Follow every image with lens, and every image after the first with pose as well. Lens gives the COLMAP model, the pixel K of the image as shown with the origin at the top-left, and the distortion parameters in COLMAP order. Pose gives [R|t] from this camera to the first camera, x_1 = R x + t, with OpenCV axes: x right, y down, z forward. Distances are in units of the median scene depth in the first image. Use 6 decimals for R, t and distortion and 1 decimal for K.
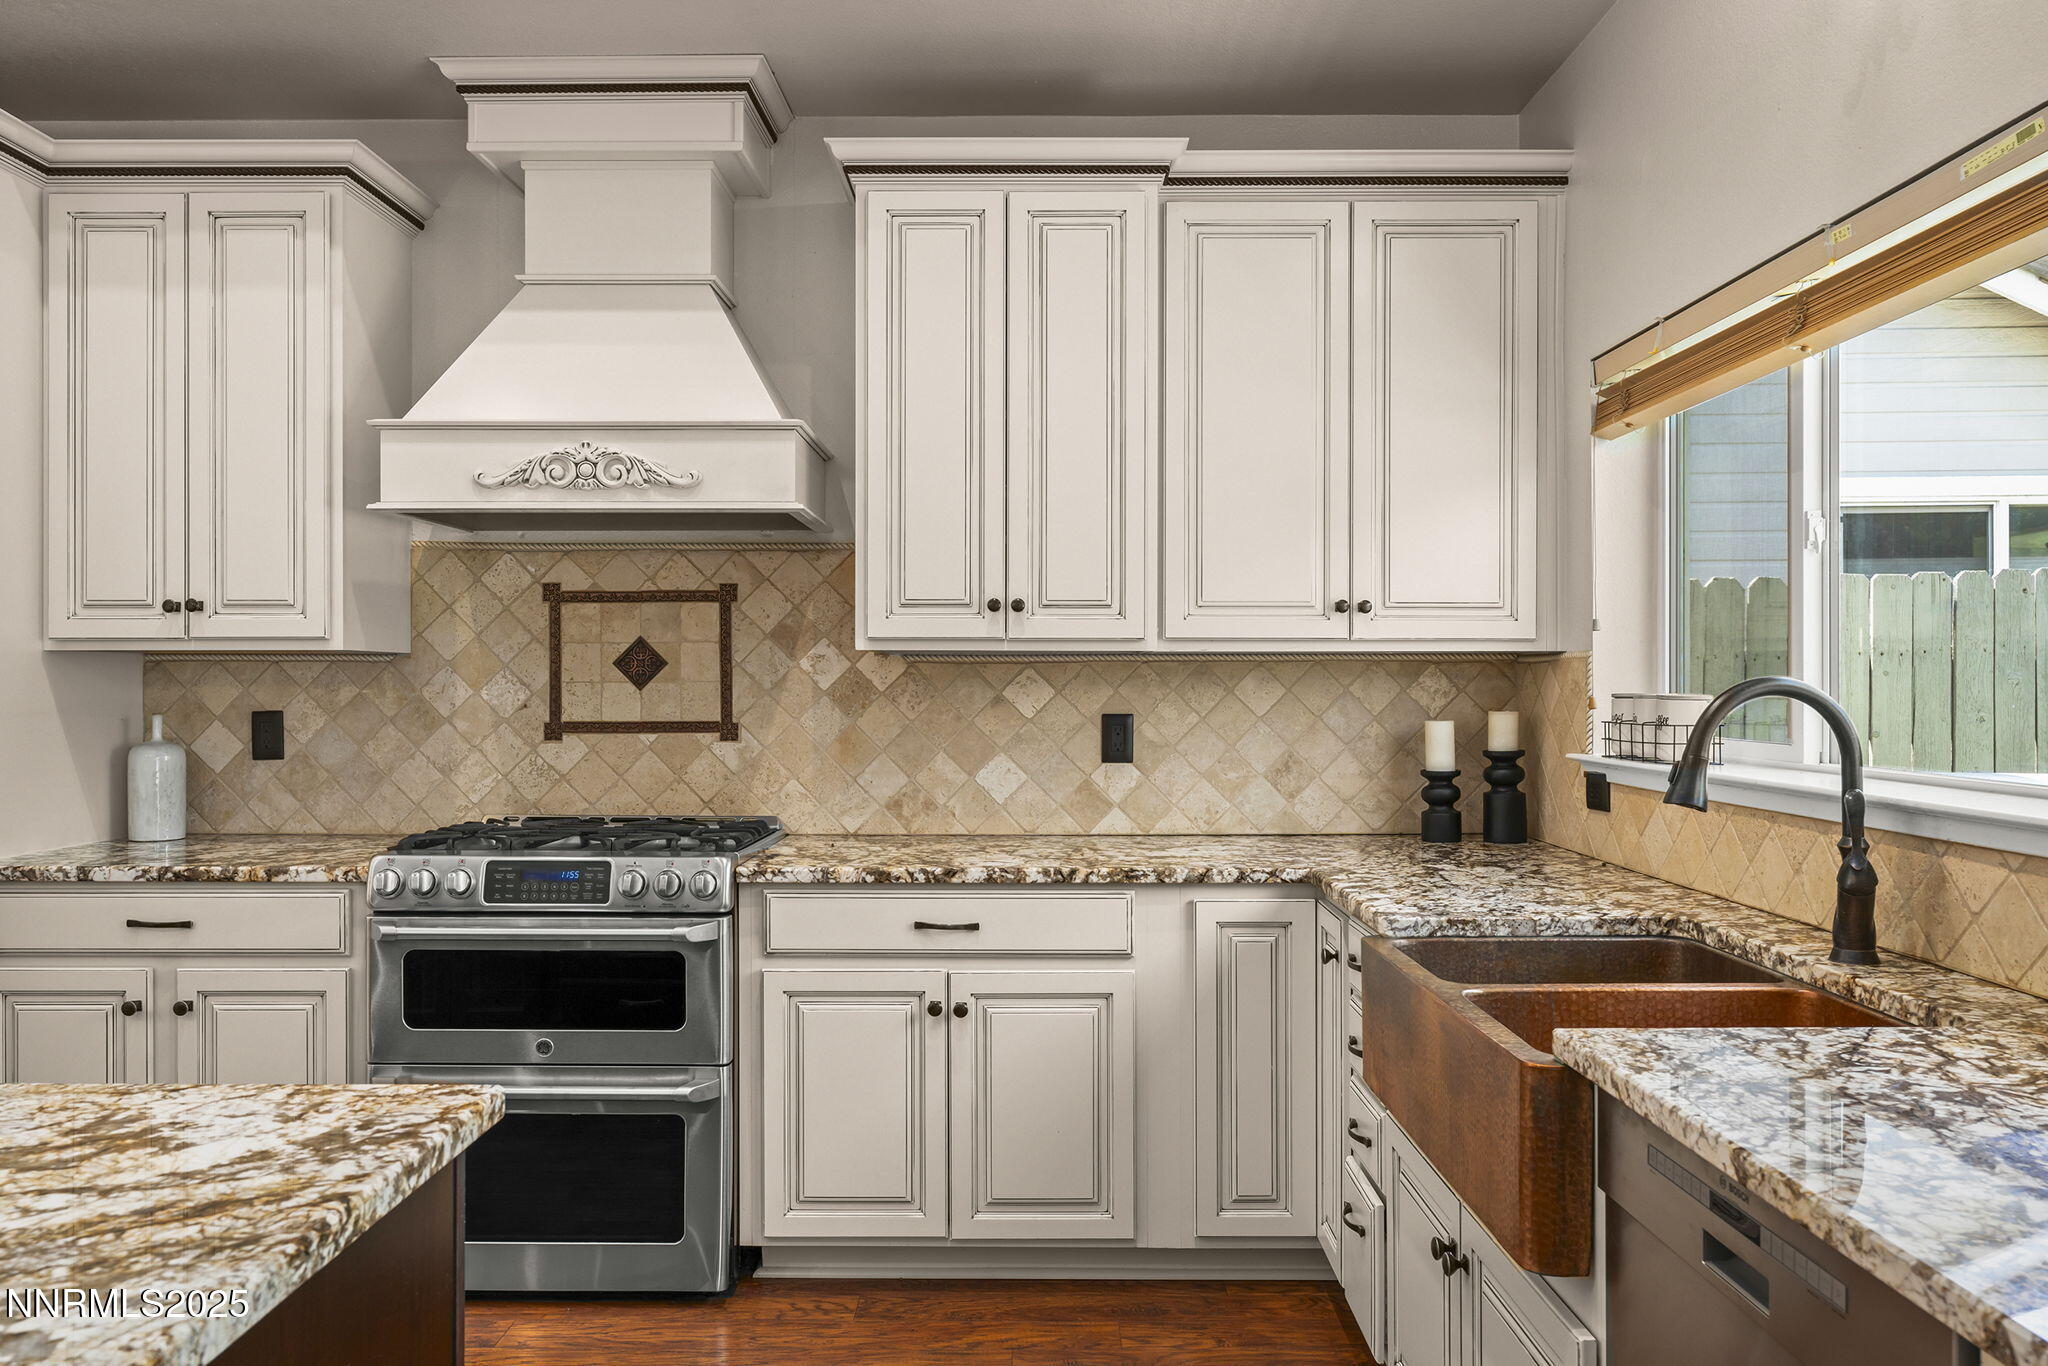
lens RADIAL K [[1469.2, 0, 1014.4], [0, 1469.2, 686.6], [0, 0, 1]] dist [-0.003012, 0.007914]
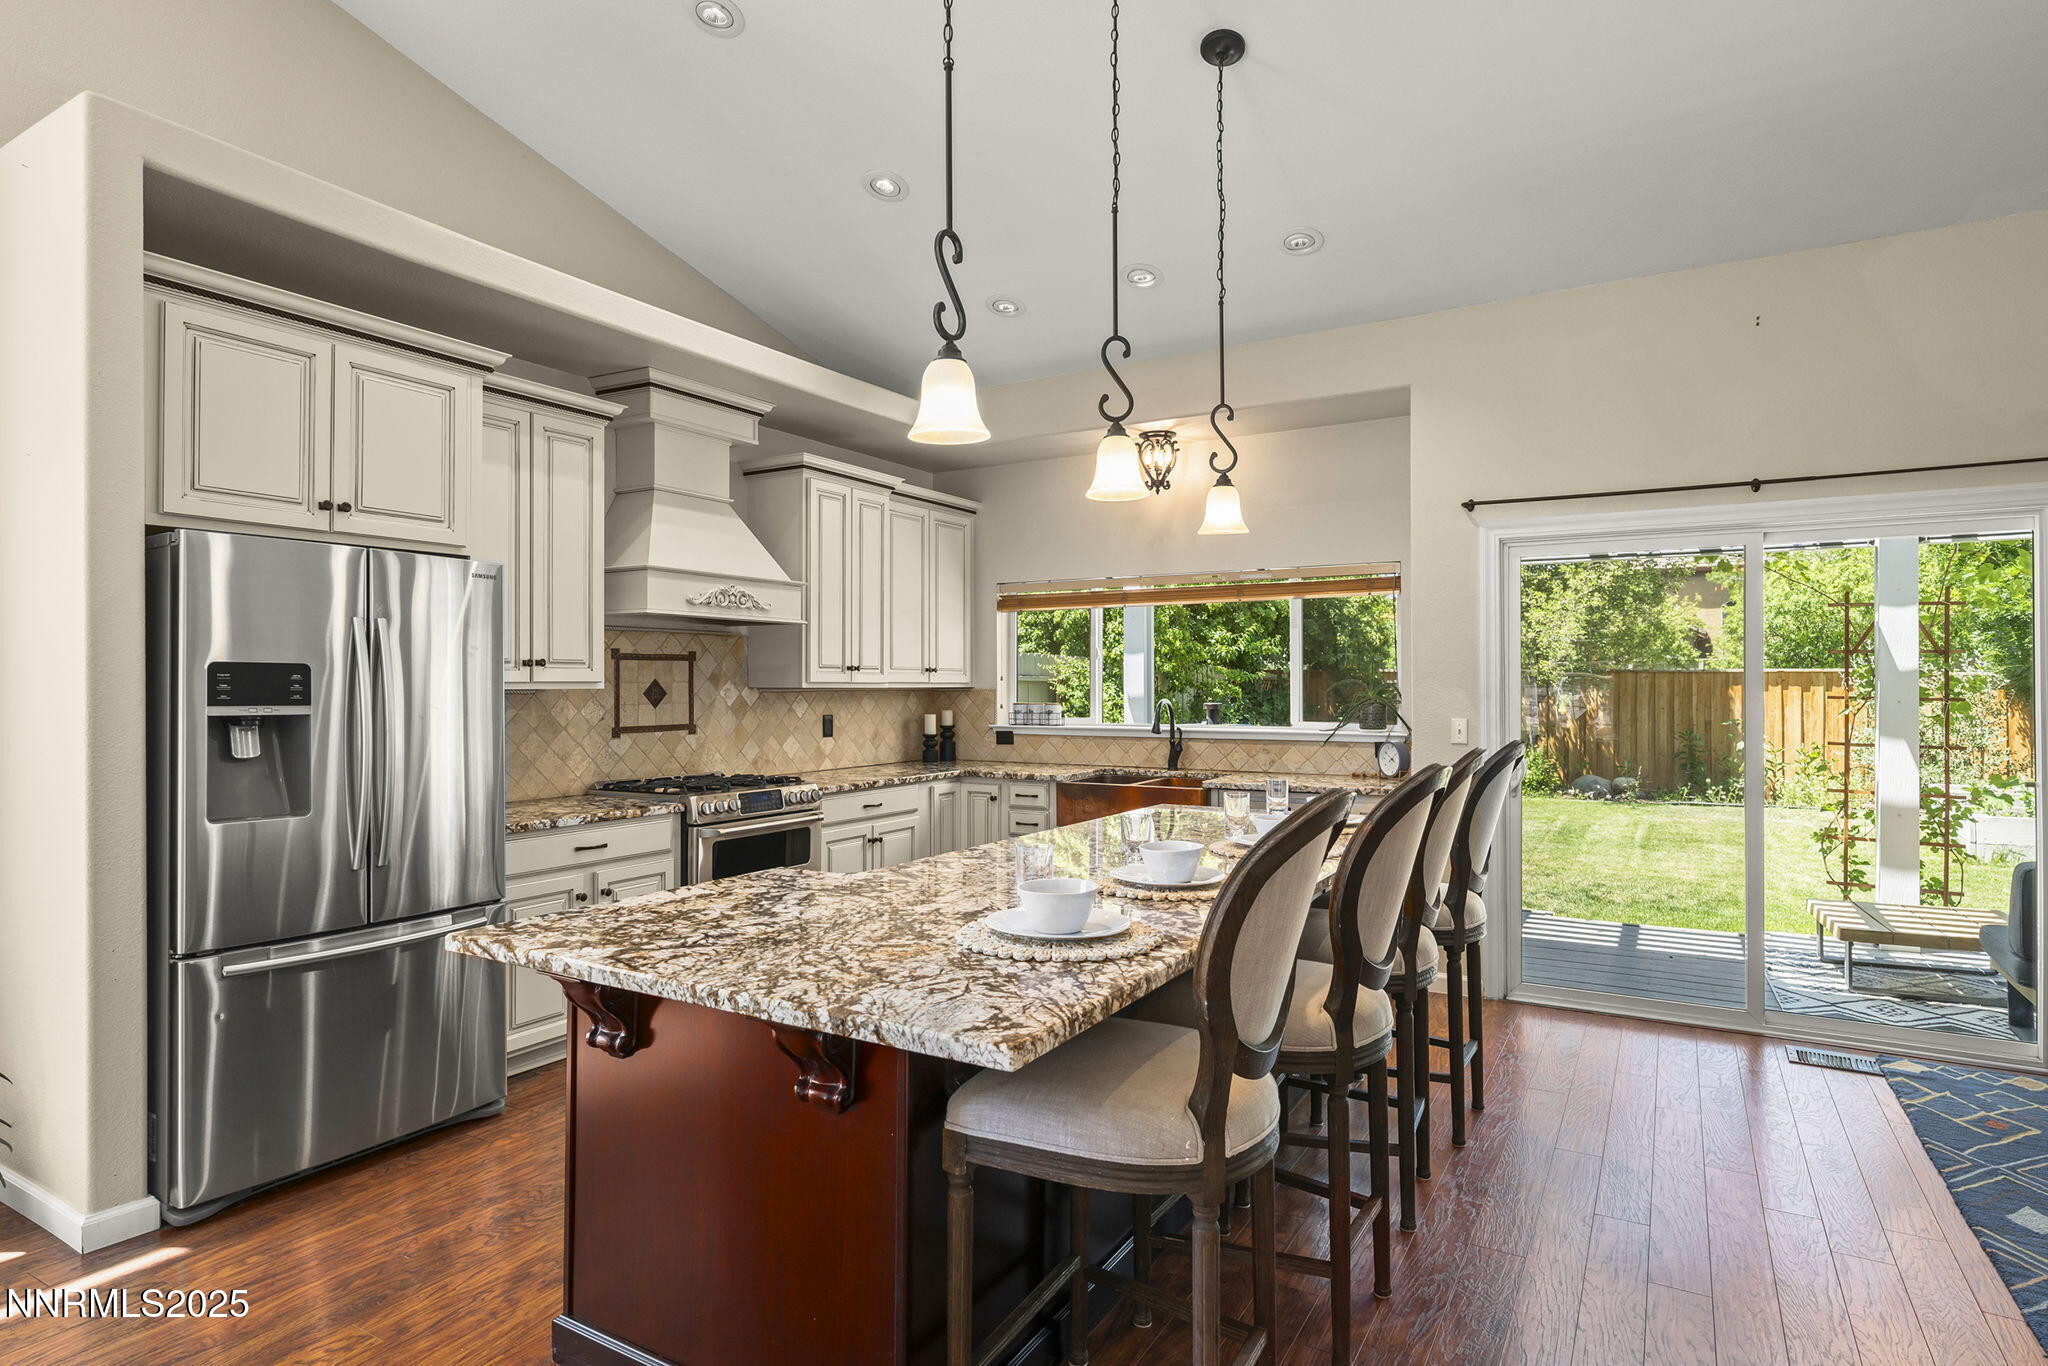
lens RADIAL K [[1092.9, 0, 1012.4], [0, 1092.9, 683.1], [0, 0, 1]] dist [-0.004600, -0.000168]
pose [[0.515194, 0.000080, 0.857073, -1.303948], [0.004273, 0.999987, -0.002662, -0.025776], [-0.857063, 0.005034, 0.515188, -0.091215]]
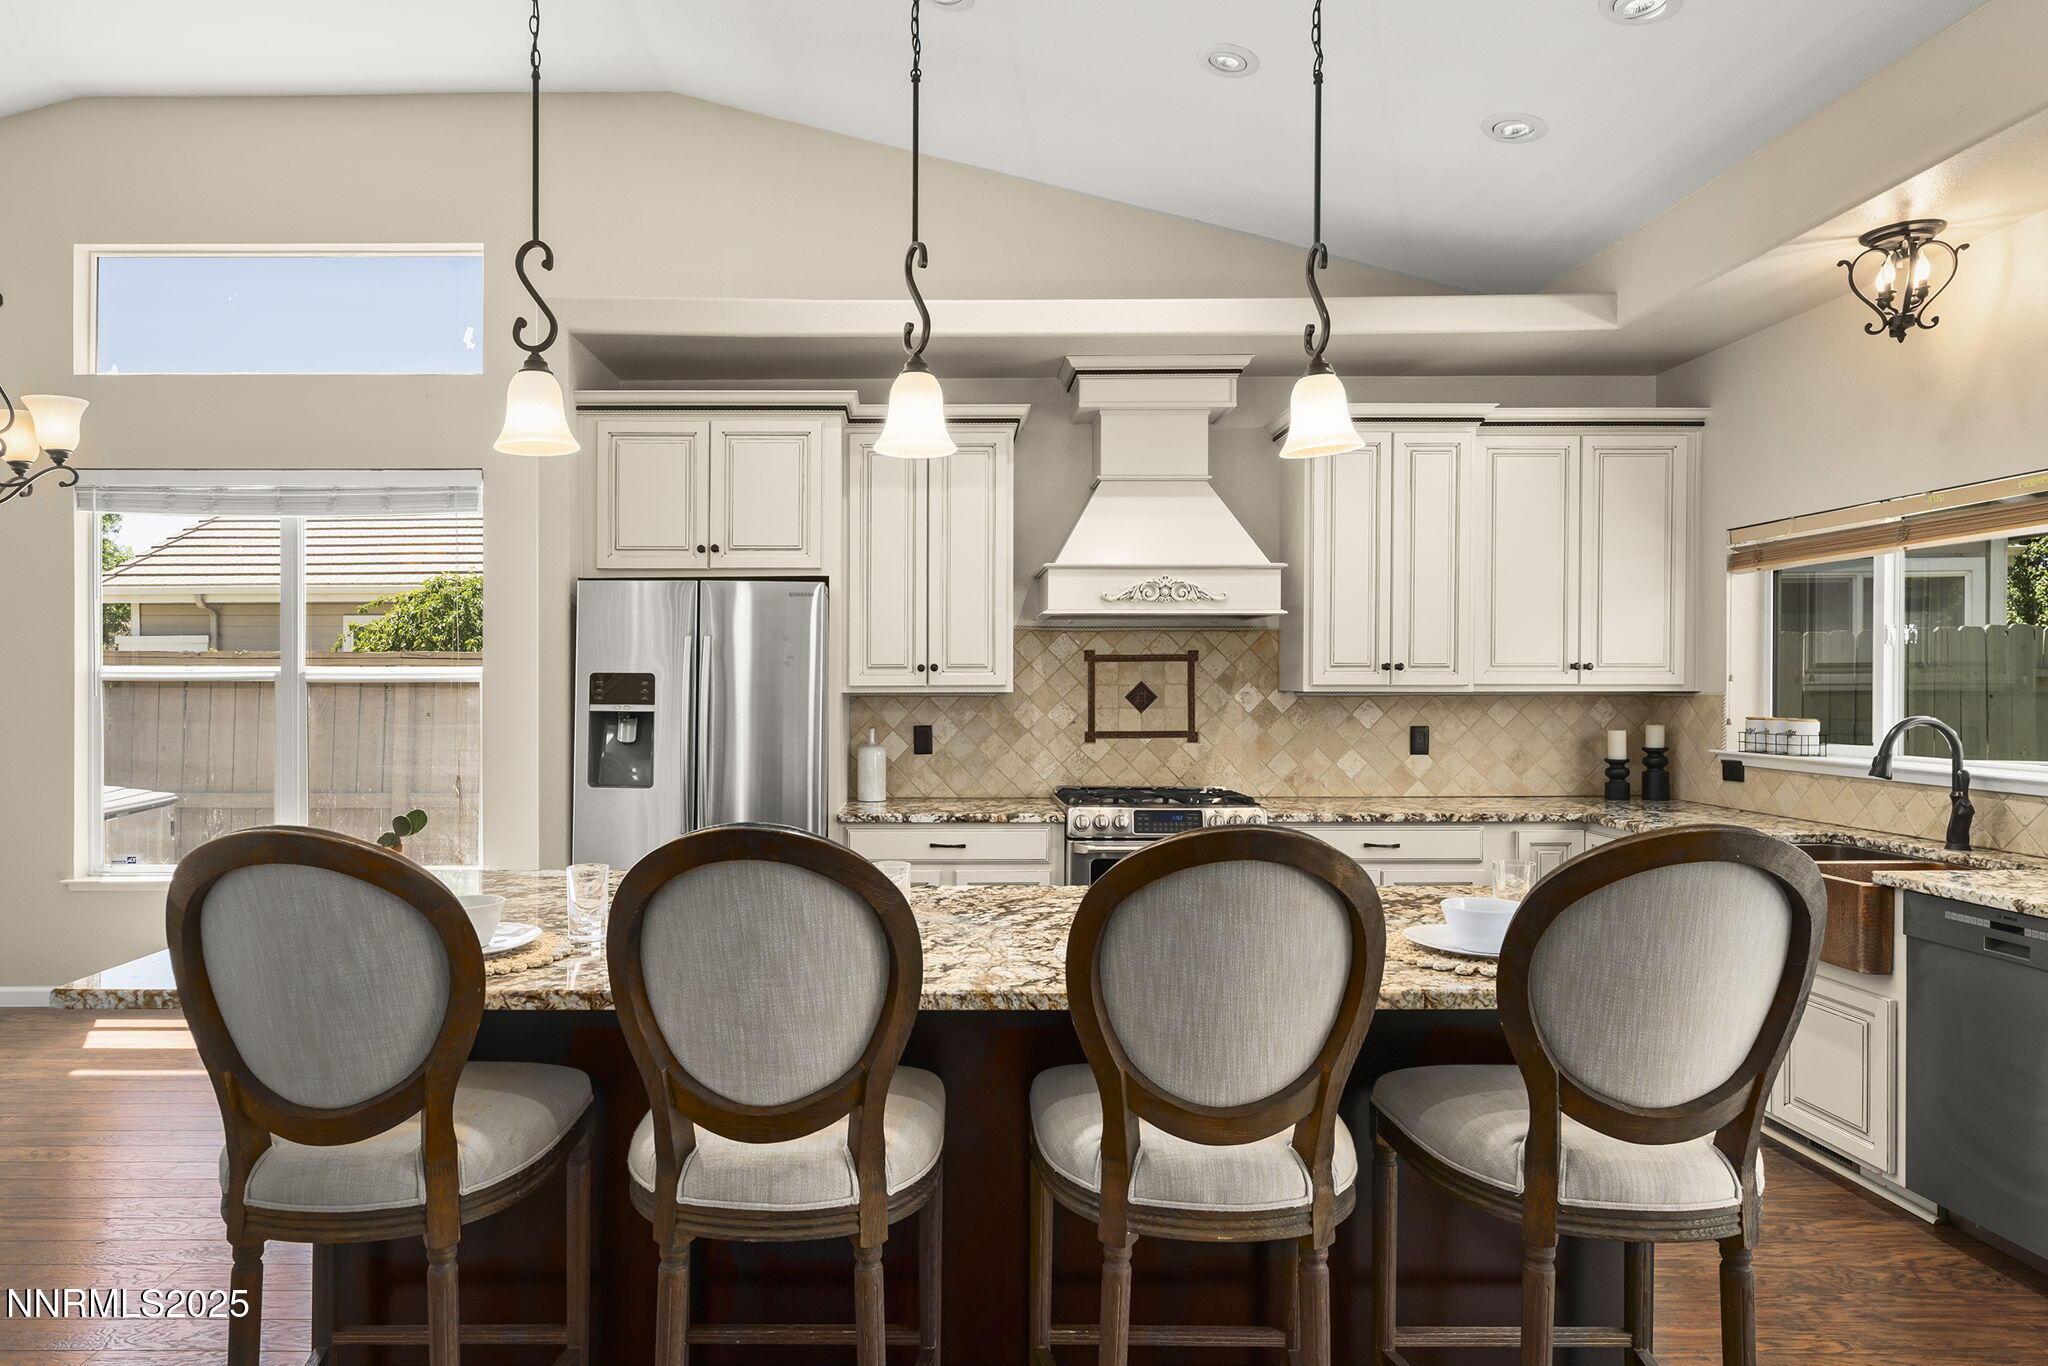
lens RADIAL K [[1209.4, 0, 936.6], [0, 1209.4, 700.0], [0, 0, 1]] dist [-0.001057, 0.003680]
pose [[0.999978, -0.001956, 0.006300, -0.548305], [0.001888, 0.999941, 0.010717, -0.030789], [-0.006321, -0.010705, 0.999923, -0.443569]]
